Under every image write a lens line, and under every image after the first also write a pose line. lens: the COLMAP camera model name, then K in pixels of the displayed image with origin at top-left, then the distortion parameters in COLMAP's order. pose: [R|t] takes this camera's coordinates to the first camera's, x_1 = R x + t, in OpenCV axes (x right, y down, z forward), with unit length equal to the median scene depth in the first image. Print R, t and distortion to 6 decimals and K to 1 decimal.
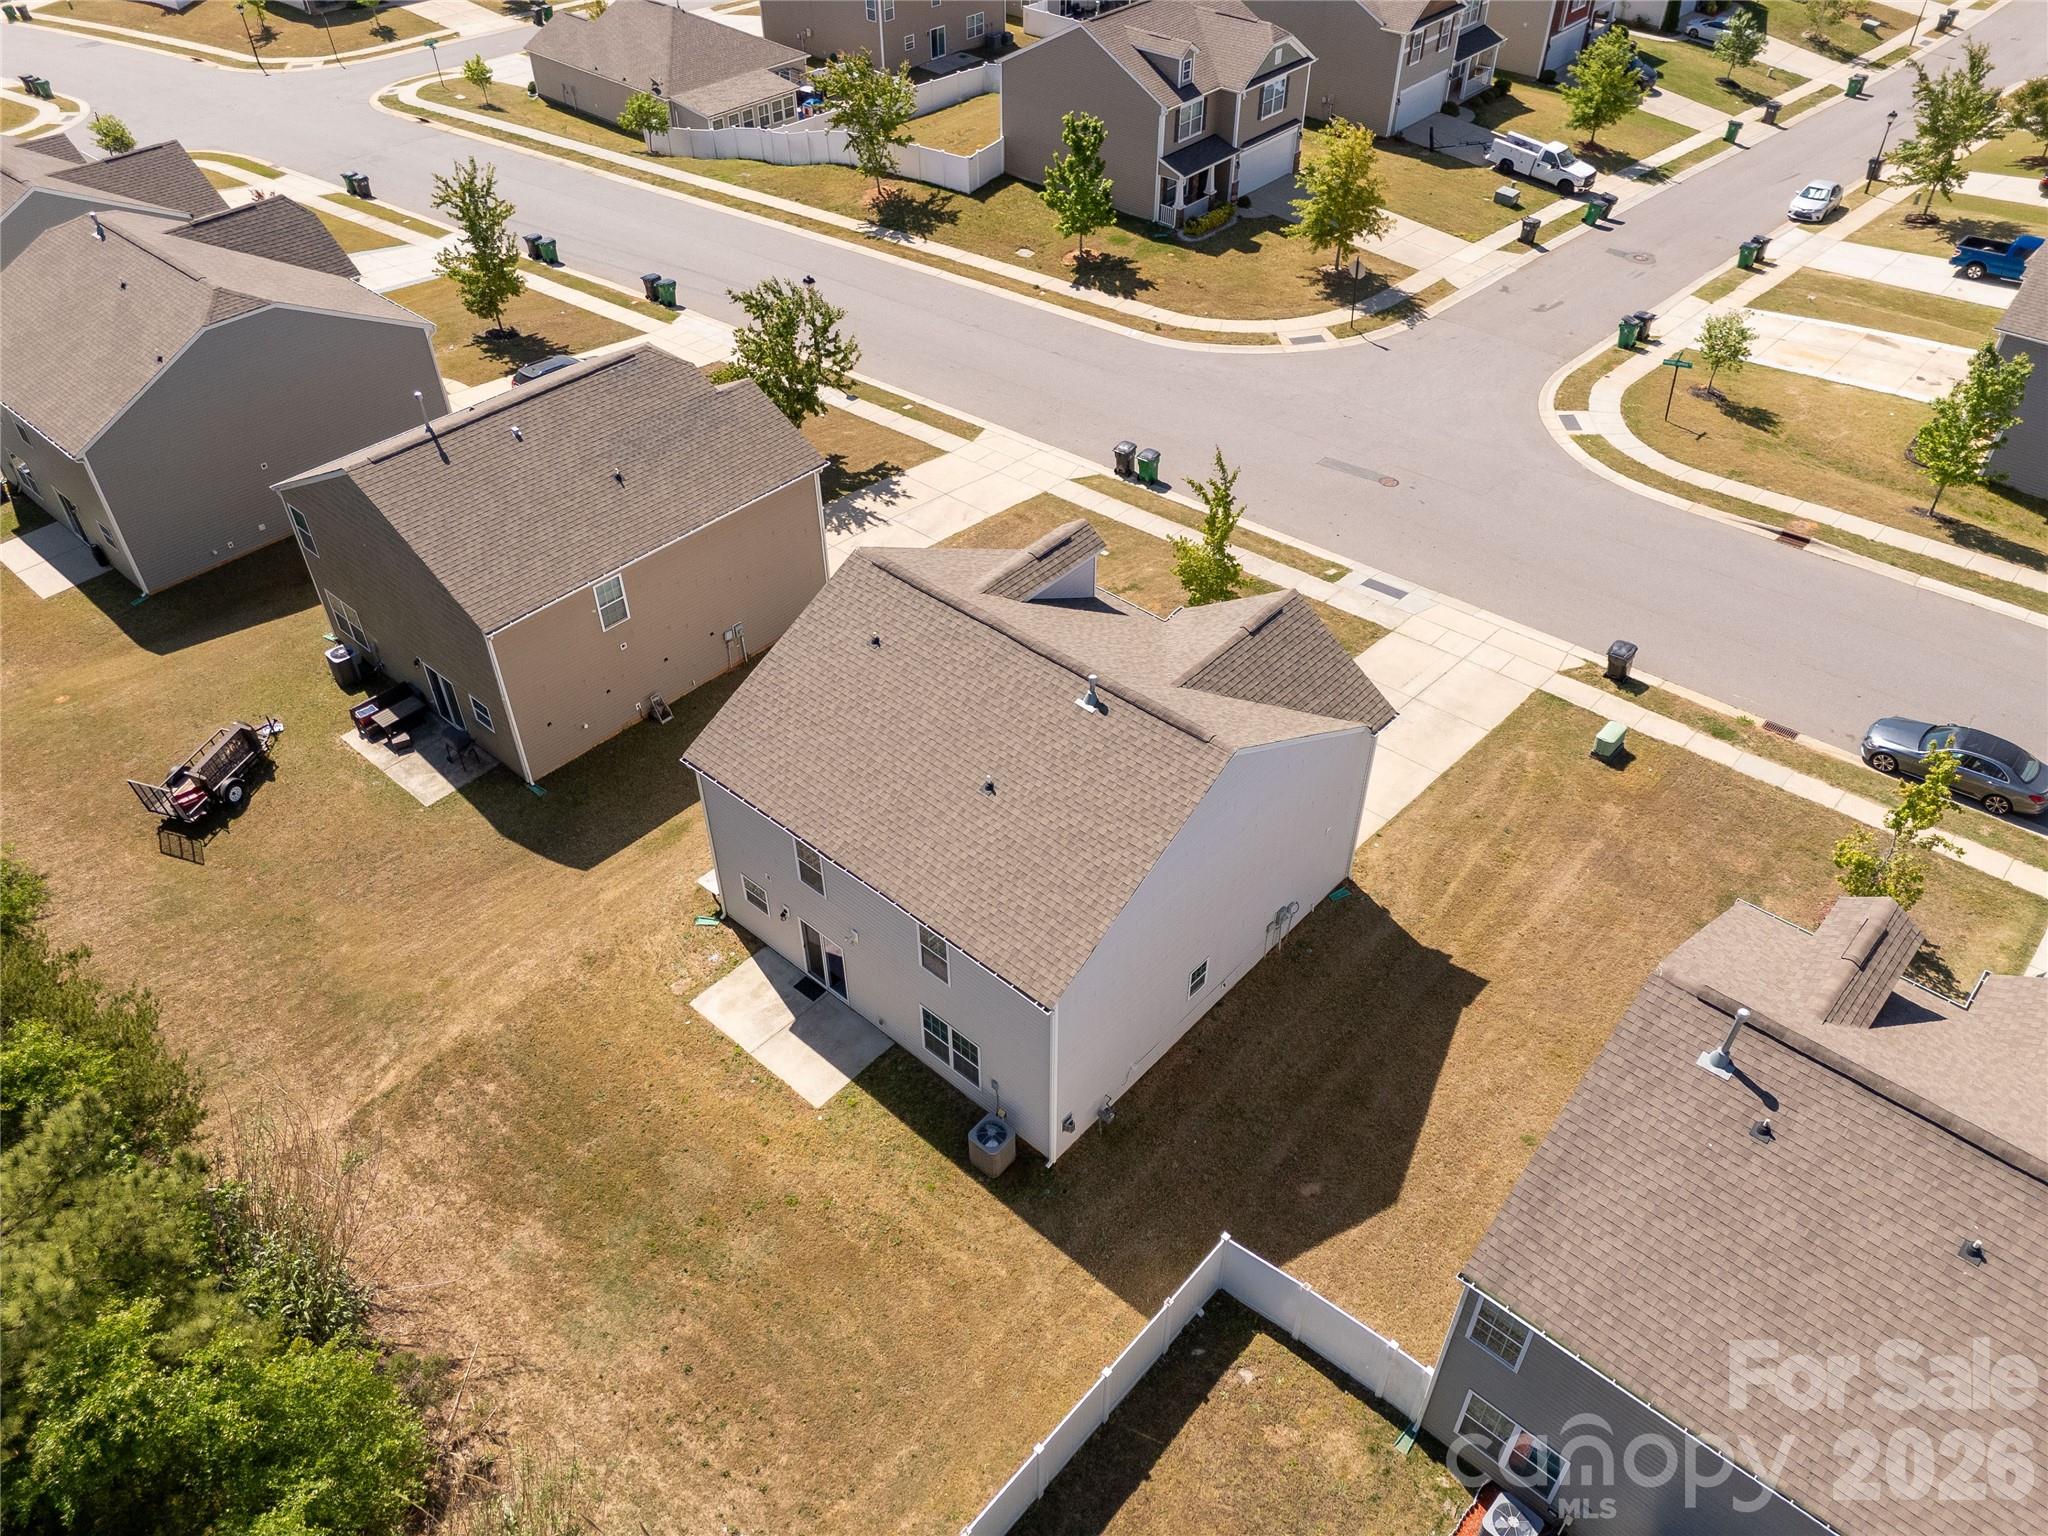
lens RADIAL K [[1498.7, 0, 1020.1], [0, 1498.7, 772.6], [0, 0, 1]] dist [0.089621, -0.095502]
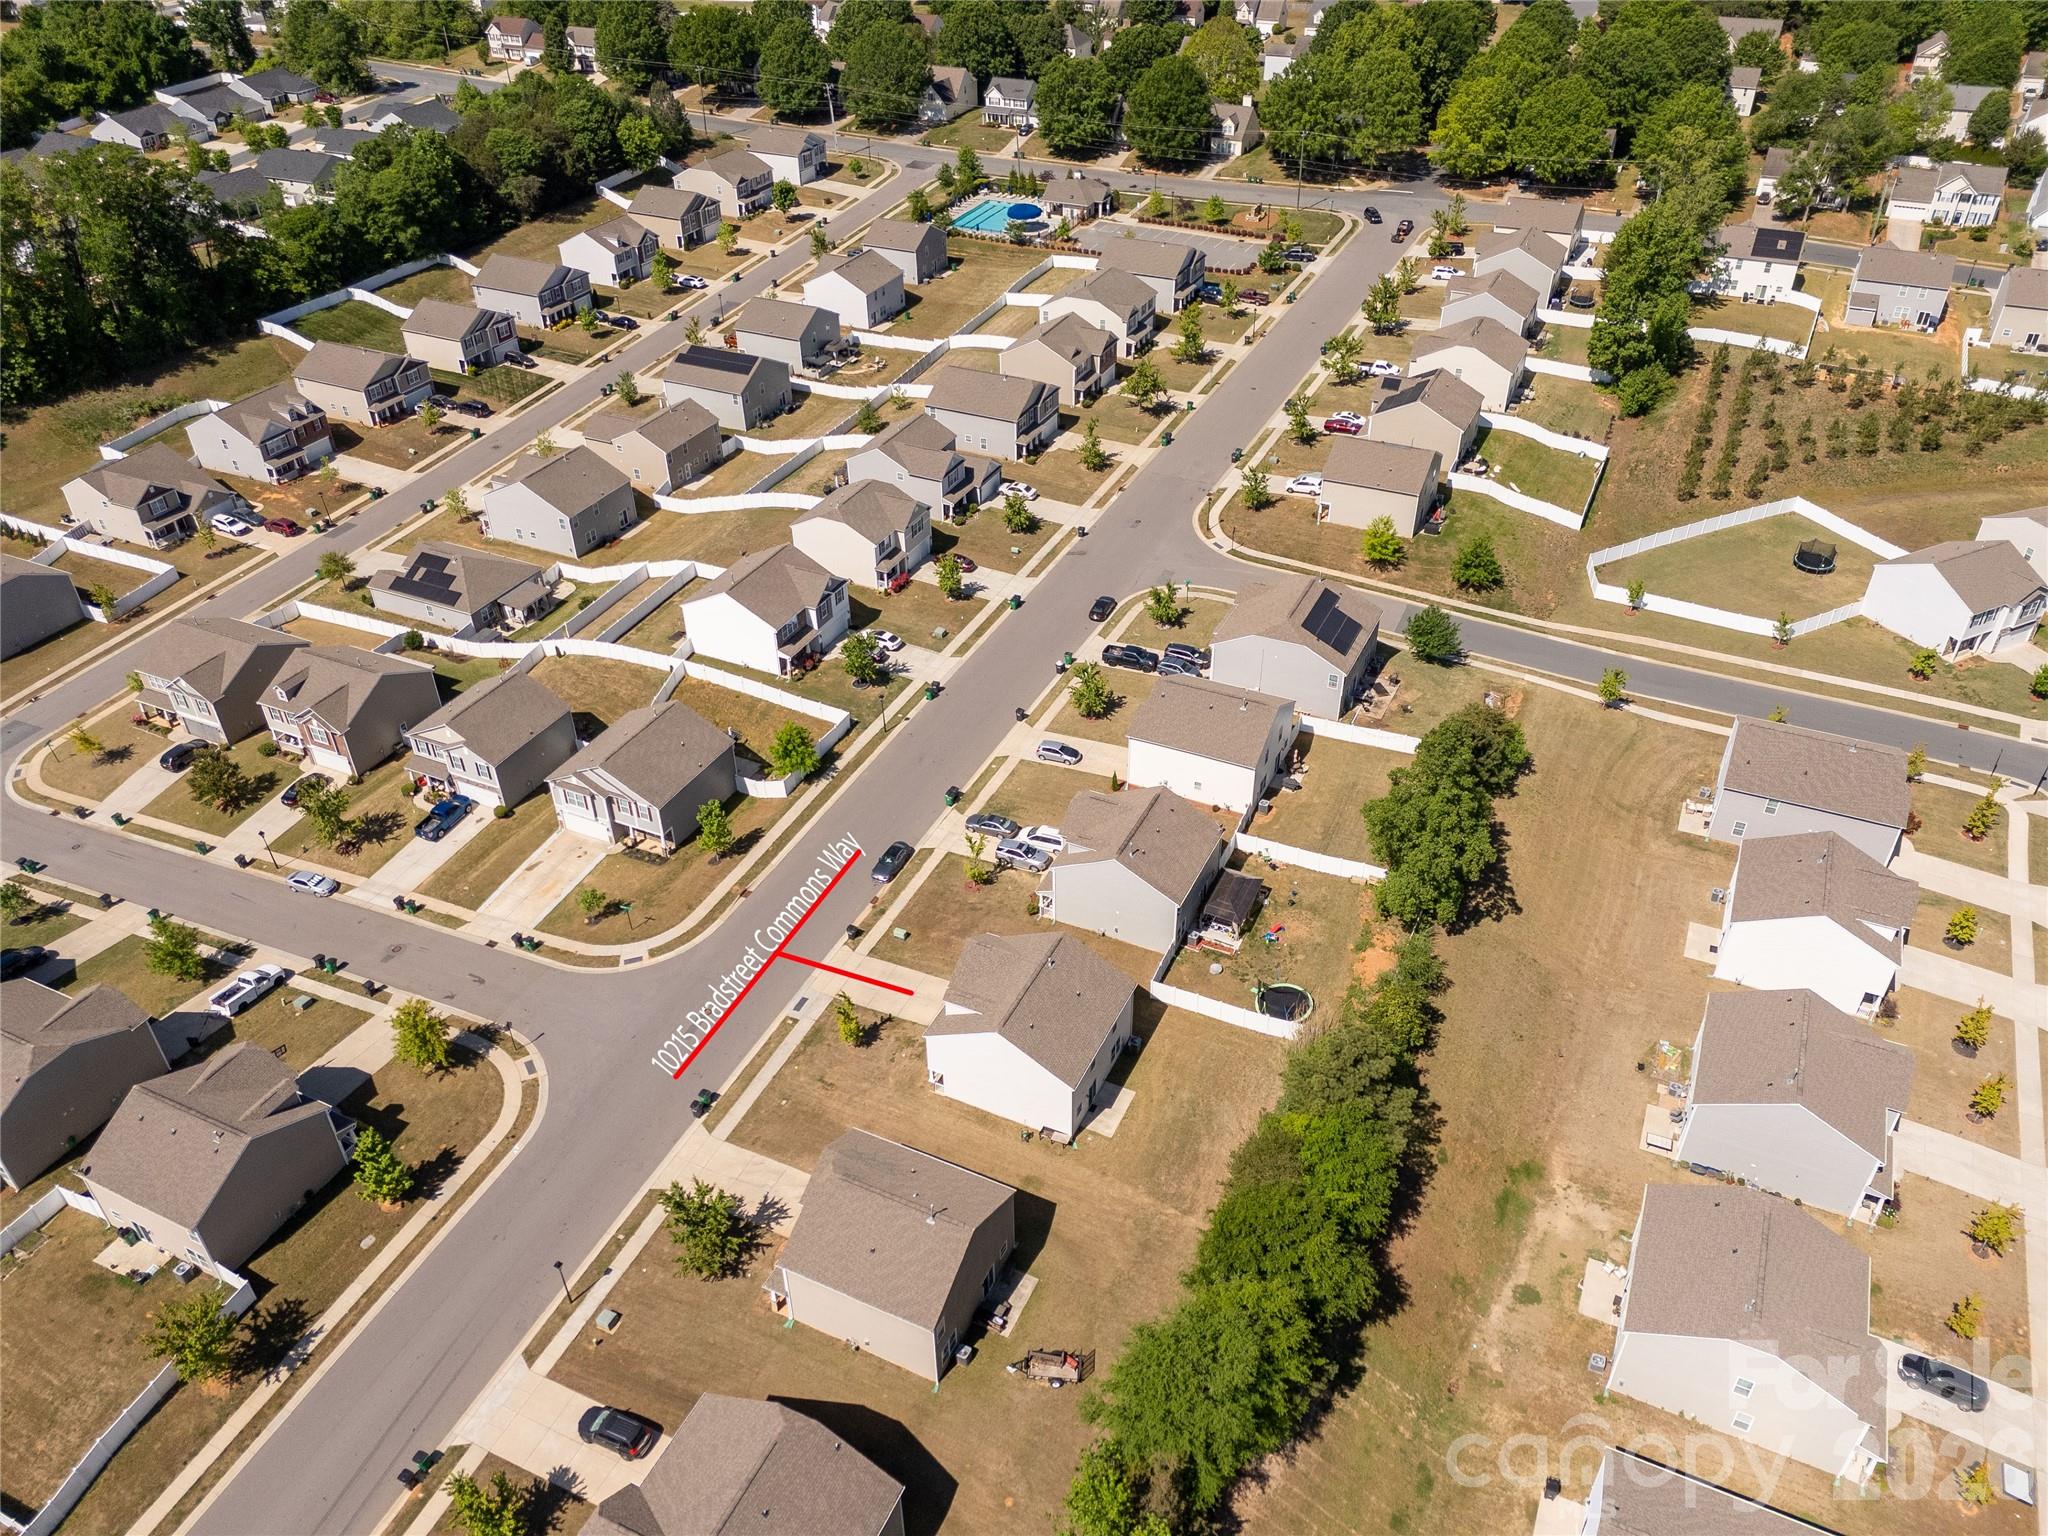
lens RADIAL K [[1498.7, 0, 1020.1], [0, 1498.7, 772.6], [0, 0, 1]] dist [0.089621, -0.095502]
pose [[-0.280018, -0.558892, 0.780532, -1.702973], [0.645634, 0.492075, 0.583968, -1.668168], [-0.710455, 0.667459, 0.223050, 0.006391]]
